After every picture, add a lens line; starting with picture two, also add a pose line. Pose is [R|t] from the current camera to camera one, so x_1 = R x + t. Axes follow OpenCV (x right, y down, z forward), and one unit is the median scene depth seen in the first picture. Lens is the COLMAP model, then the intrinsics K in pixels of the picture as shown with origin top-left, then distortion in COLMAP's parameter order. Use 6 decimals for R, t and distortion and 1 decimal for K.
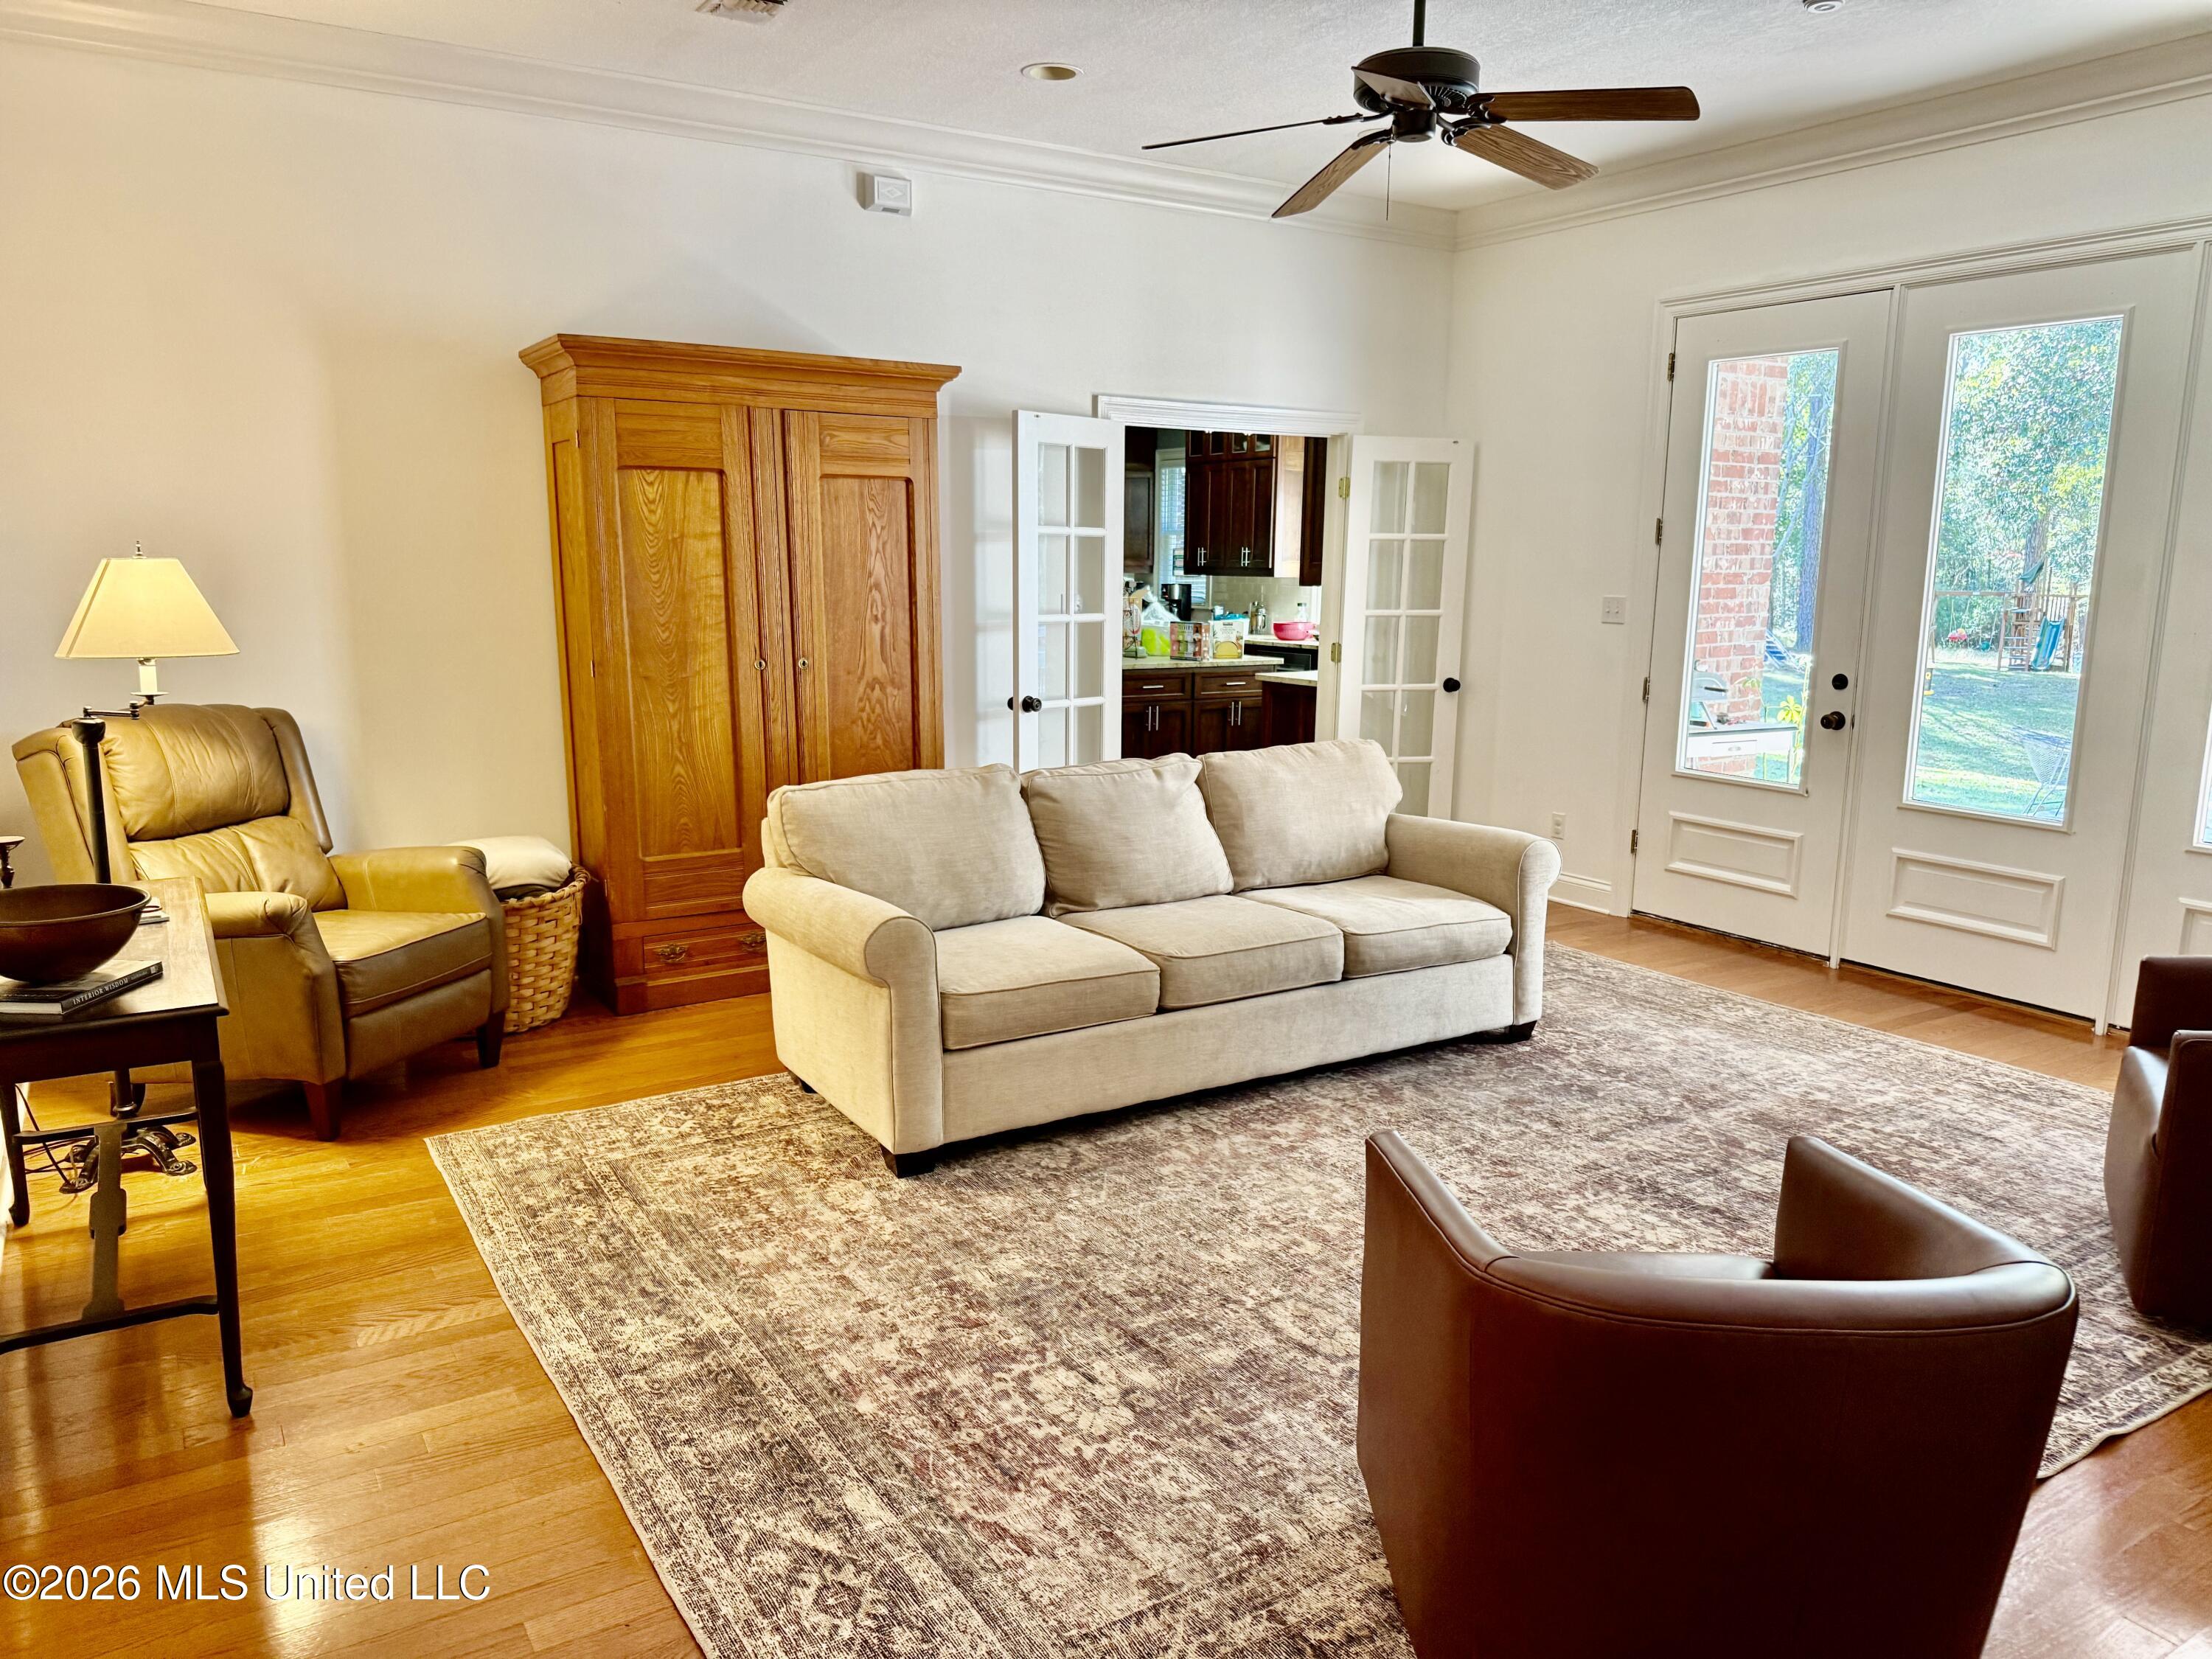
lens RADIAL K [[1554.0, 0, 1106.0], [0, 1554.0, 829.5], [0, 0, 1]] dist [0.129405, -0.233816]
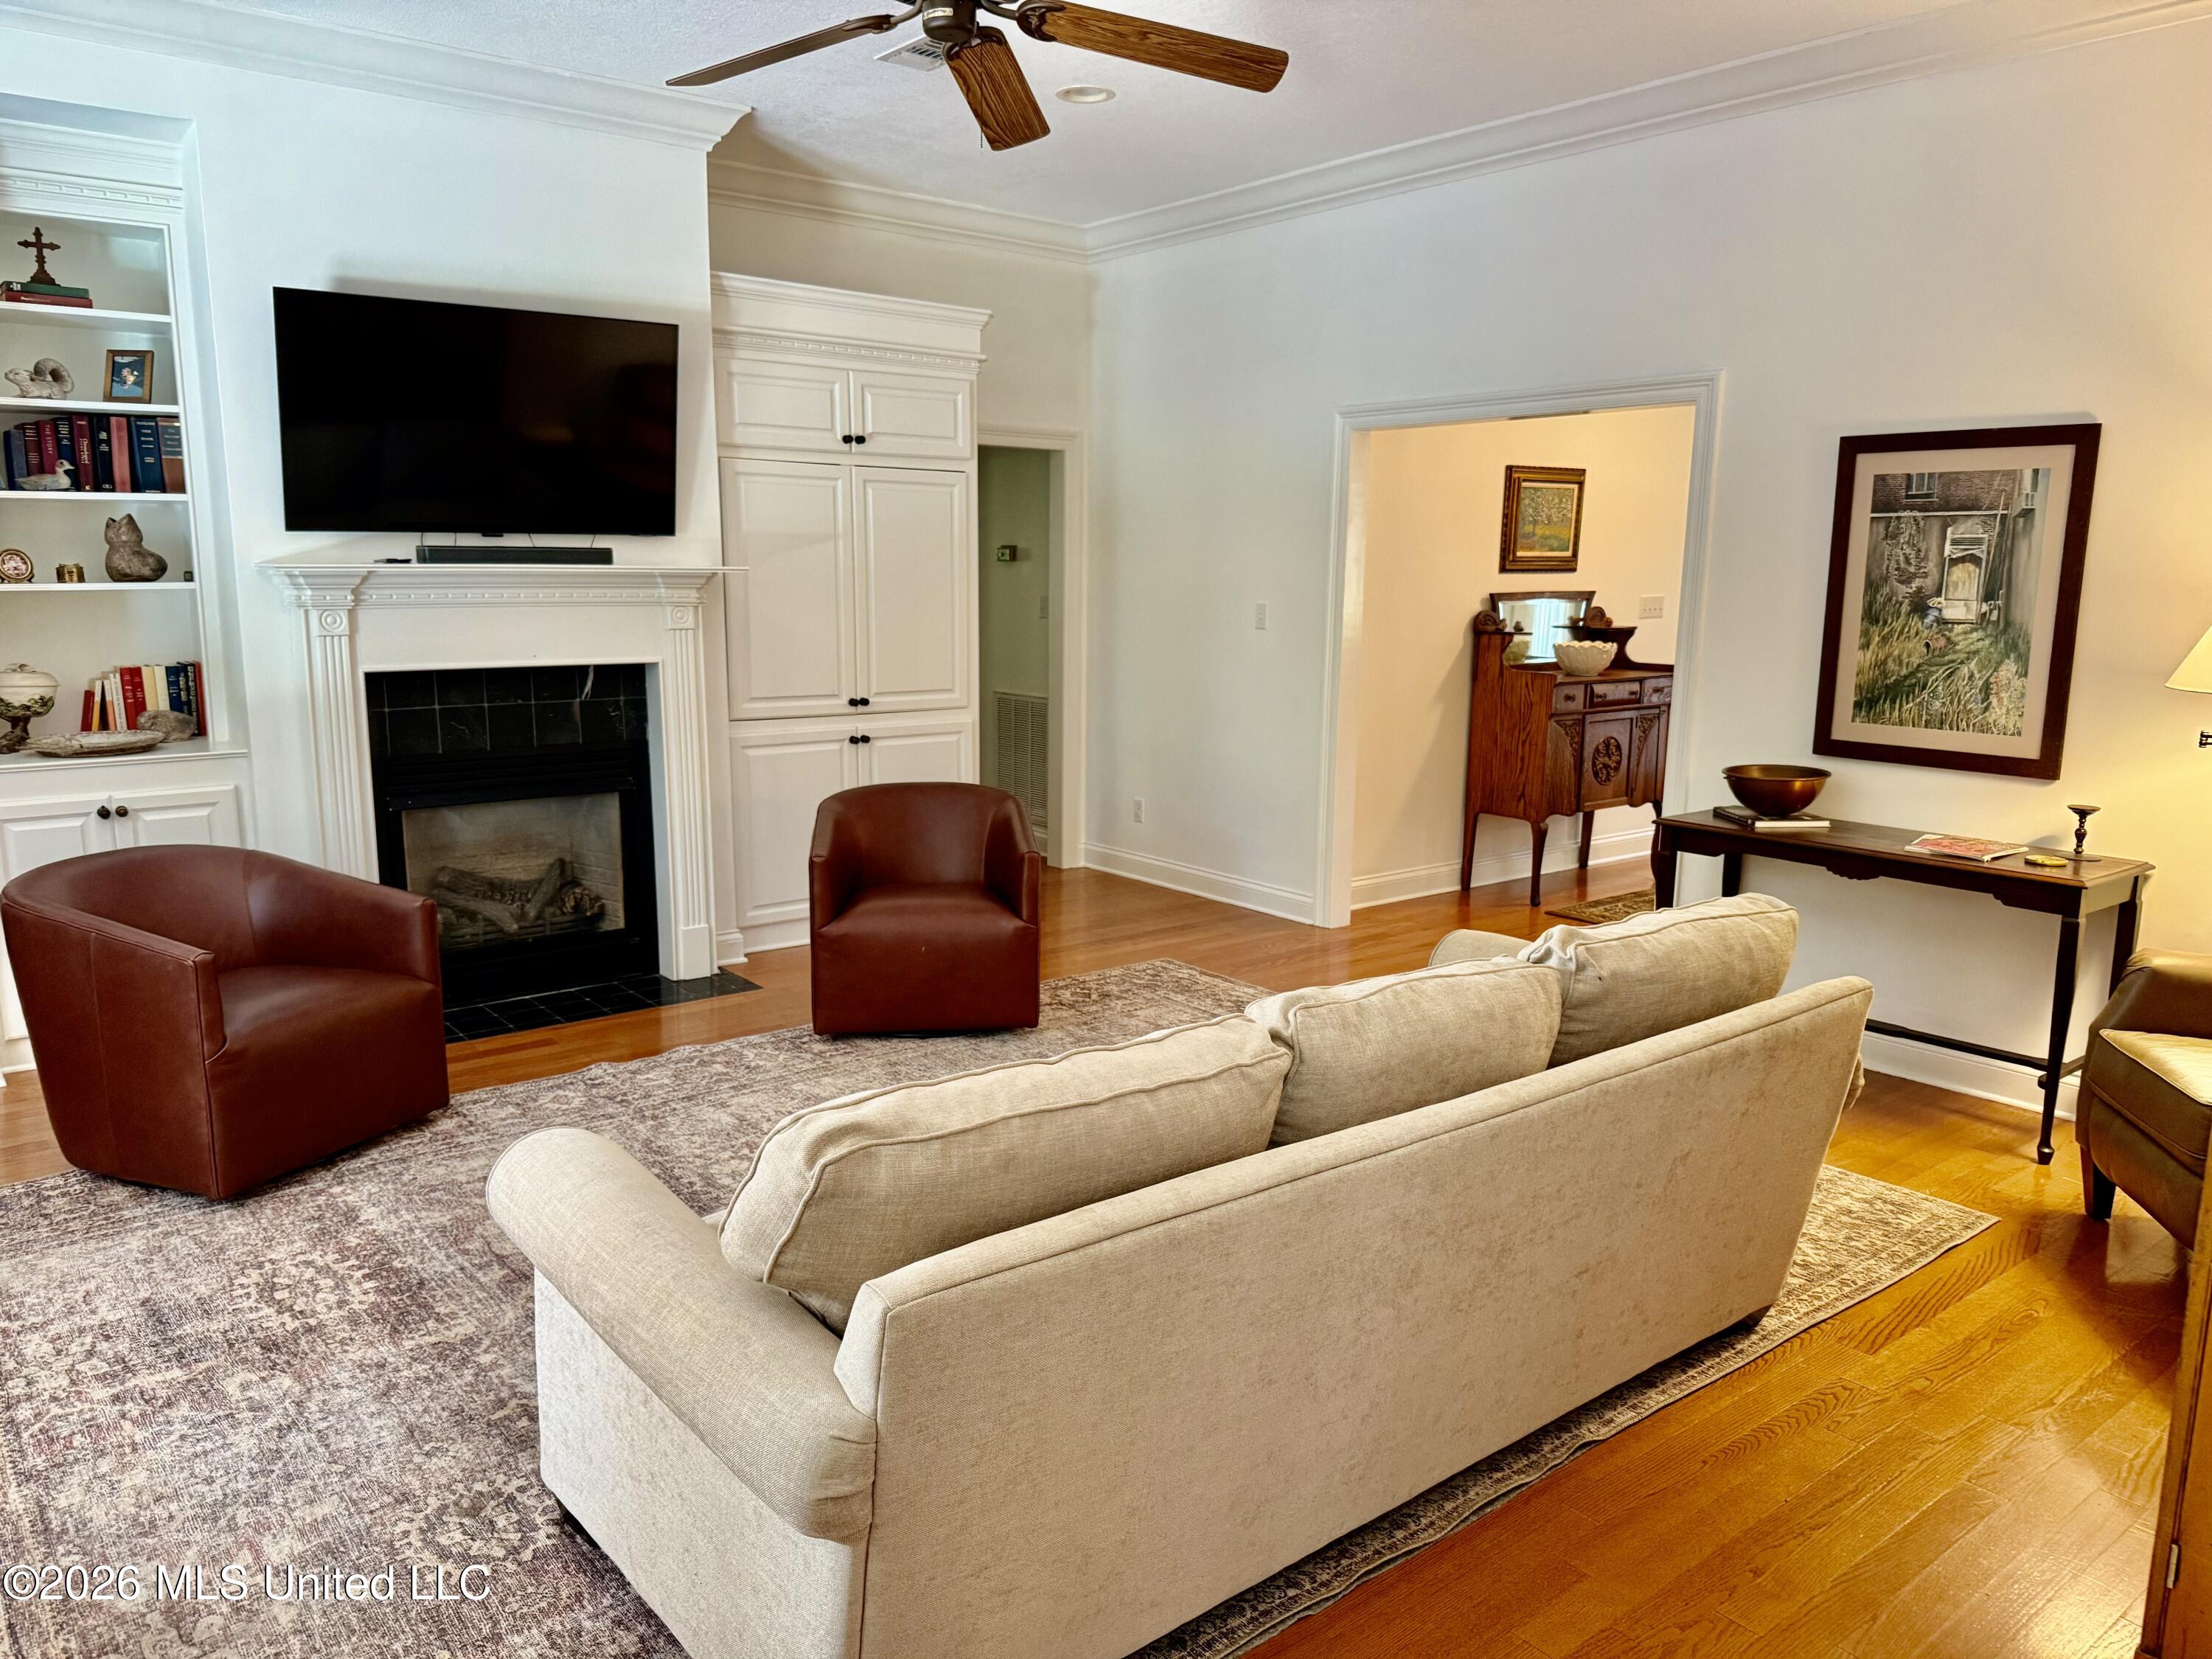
lens RADIAL K [[1571.5, 0, 1110.1], [0, 1571.5, 845.6], [0, 0, 1]] dist [0.023049, -0.026418]
pose [[-0.994610, -0.007743, -0.103401, 0.163648], [-0.043786, 0.935301, 0.351133, -0.270493], [0.093992, 0.353767, -0.930599, 1.520130]]
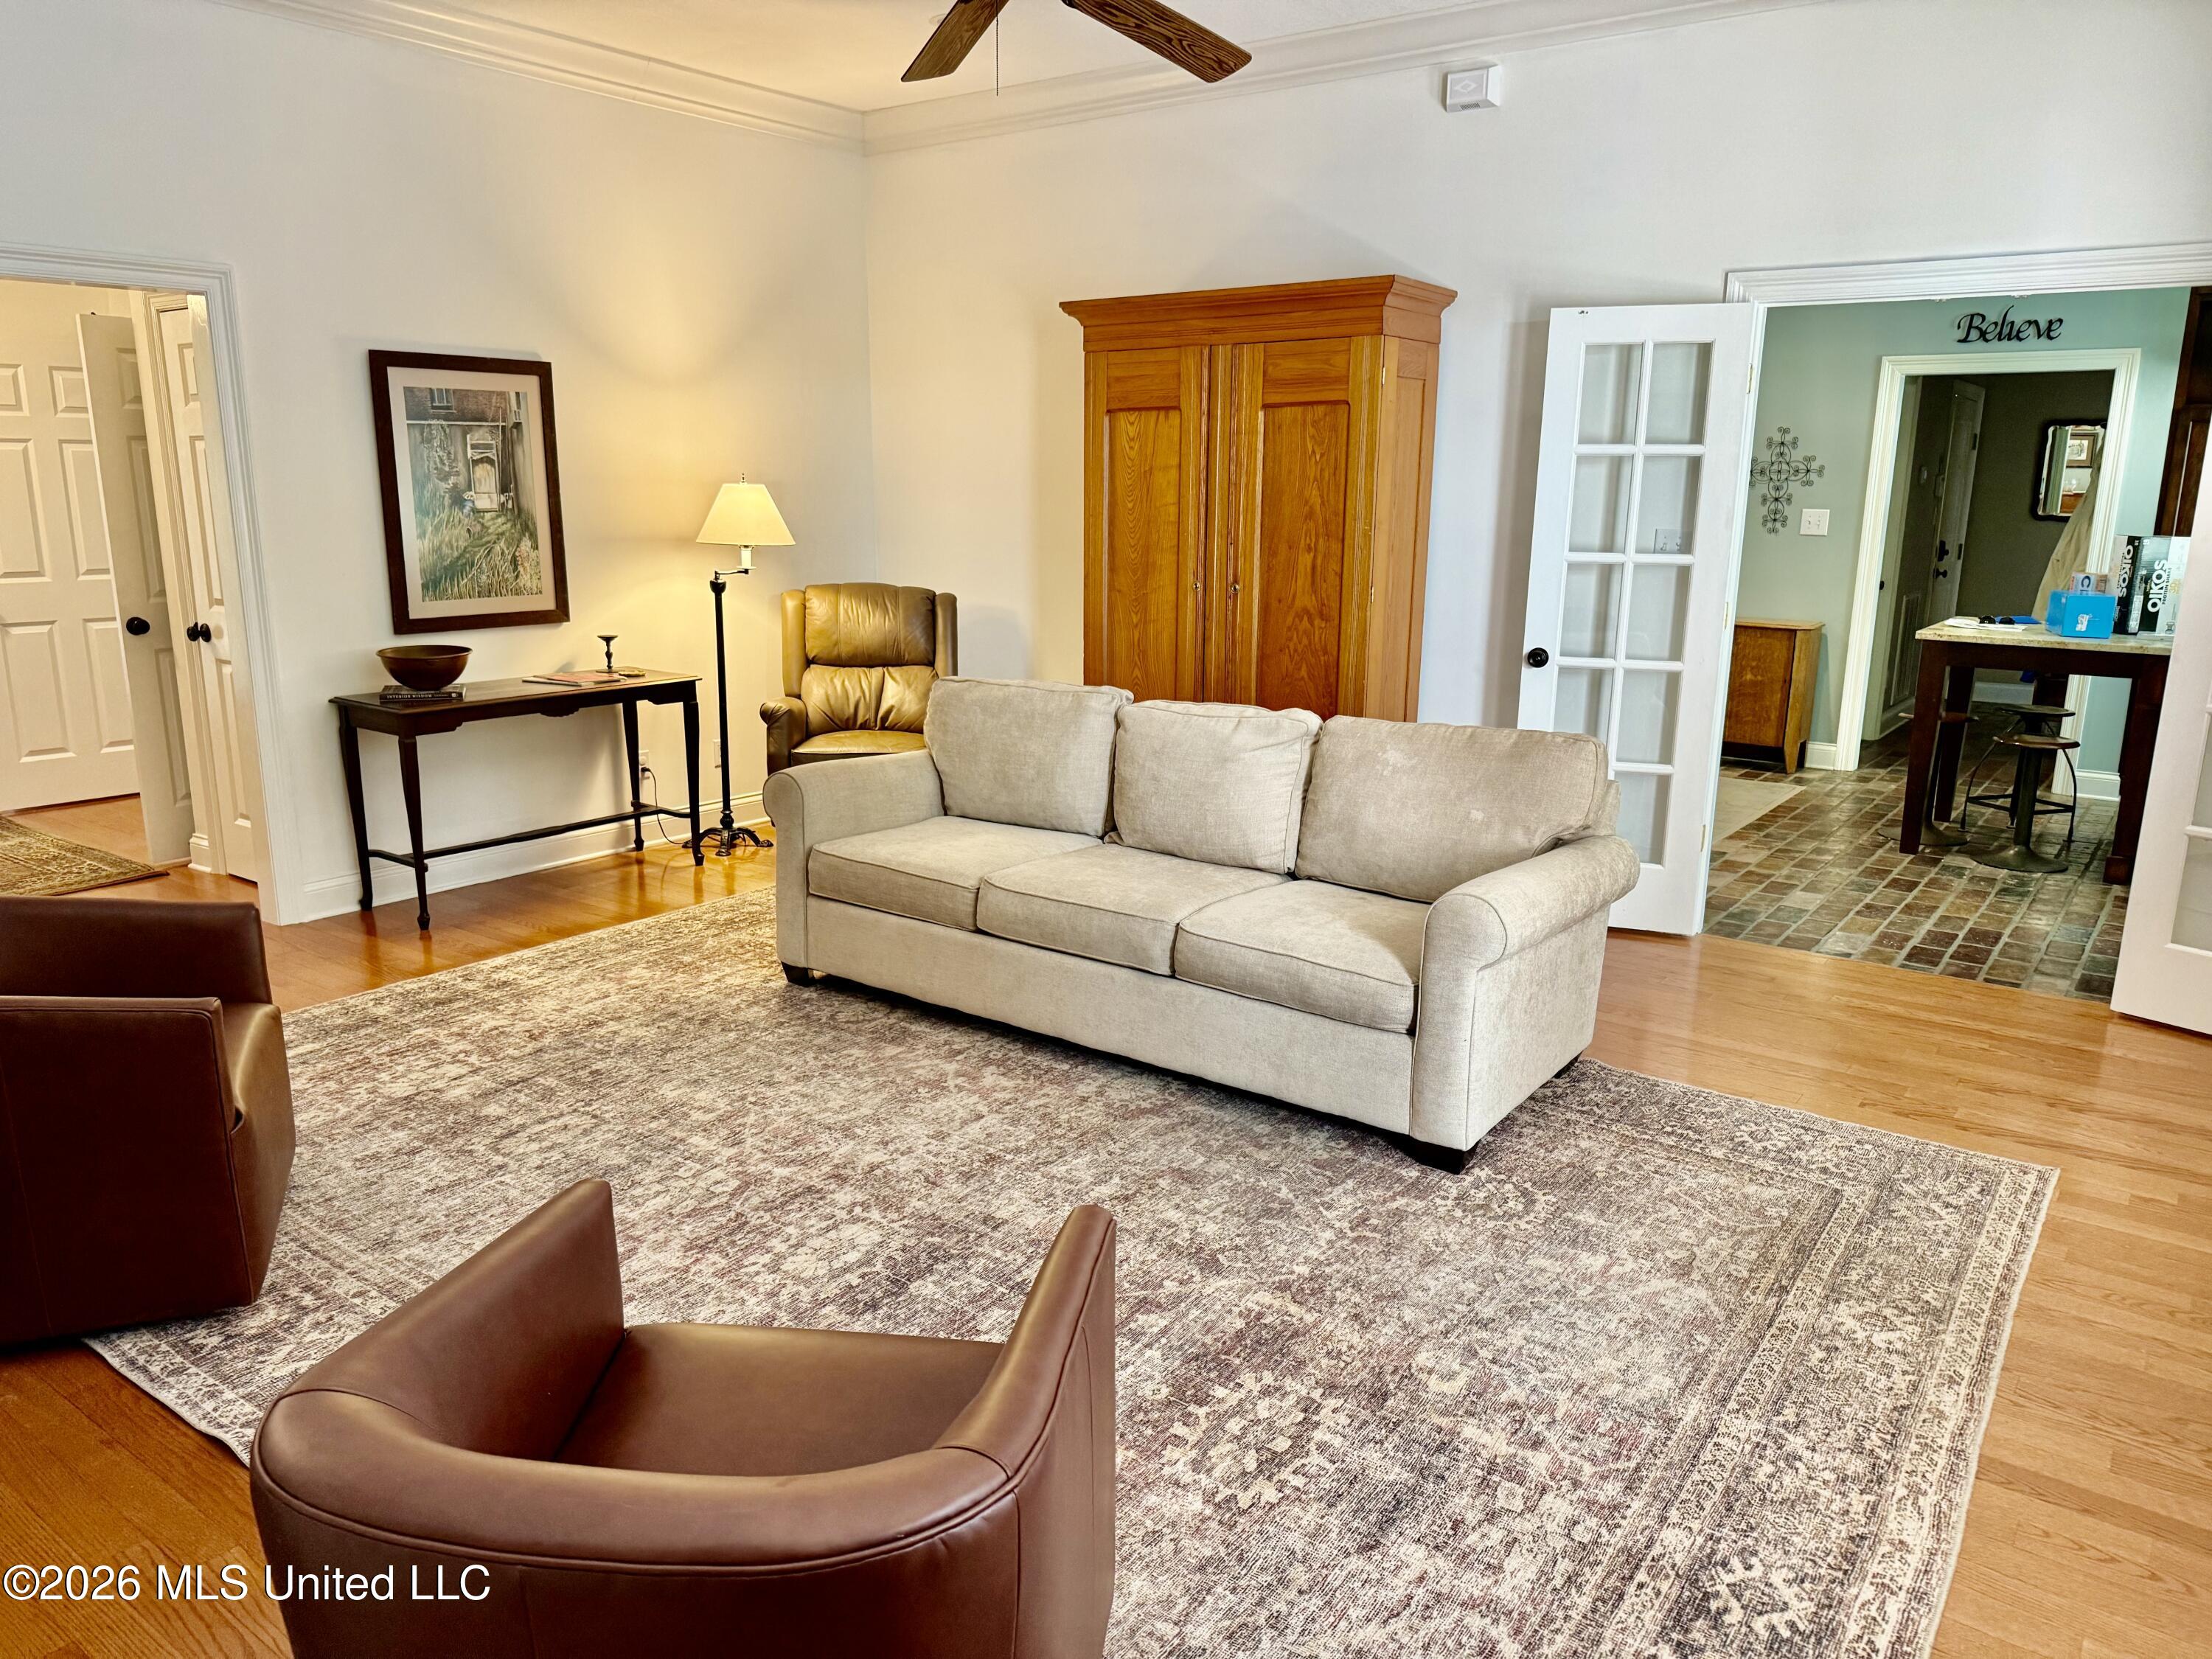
lens RADIAL K [[1554.0, 0, 1106.0], [0, 1554.0, 829.5], [0, 0, 1]] dist [0.129405, -0.233816]
pose [[0.354379, 0.195952, -0.914340, 0.889334], [-0.168447, 0.975179, 0.143704, -0.097081], [0.919805, 0.103092, 0.378591, 0.621388]]
